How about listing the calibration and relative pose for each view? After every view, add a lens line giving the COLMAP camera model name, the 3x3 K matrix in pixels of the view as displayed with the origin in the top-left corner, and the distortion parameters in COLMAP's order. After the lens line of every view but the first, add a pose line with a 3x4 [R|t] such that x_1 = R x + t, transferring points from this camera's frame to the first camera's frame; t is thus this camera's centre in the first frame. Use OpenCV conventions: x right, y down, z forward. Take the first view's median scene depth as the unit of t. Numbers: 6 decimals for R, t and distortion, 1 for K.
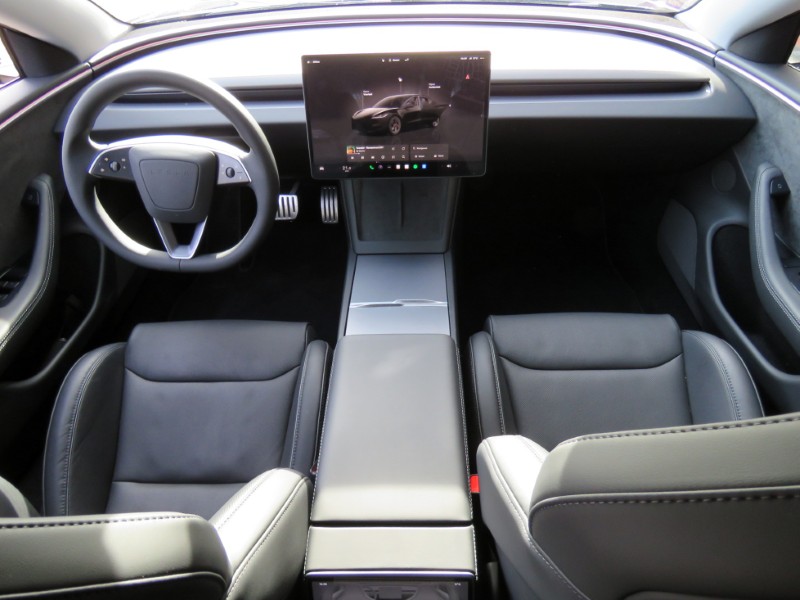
lens RADIAL K [[563.0, 0, 400.0], [0, 563.0, 300.0], [0, 0, 1]] dist [0.000717, 0.000761]
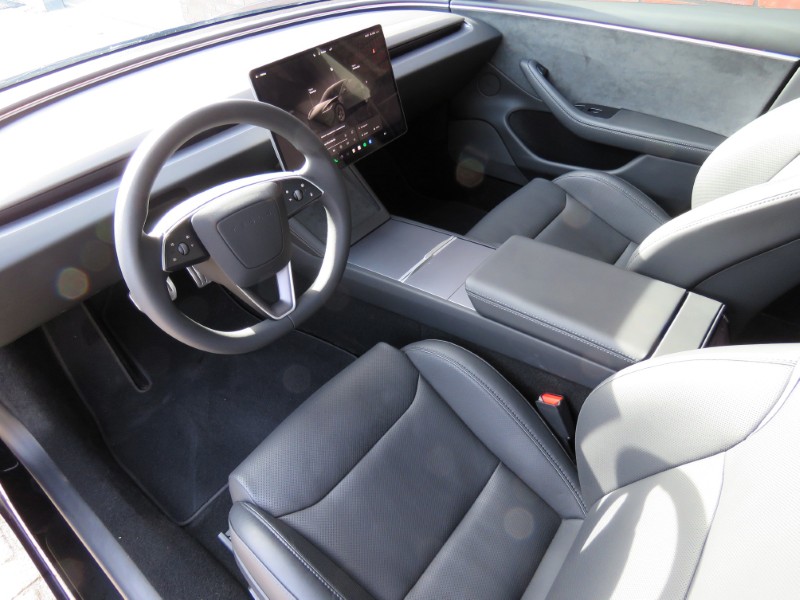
lens RADIAL K [[529.1, 0, 400.0], [0, 529.1, 300.0], [0, 0, 1]] dist [-0.006438, -0.000543]
pose [[0.613683, -0.517473, 0.596334, -0.710343], [0.546743, 0.823412, 0.151873, -0.113653], [-0.569619, 0.232839, 0.788239, 0.245047]]
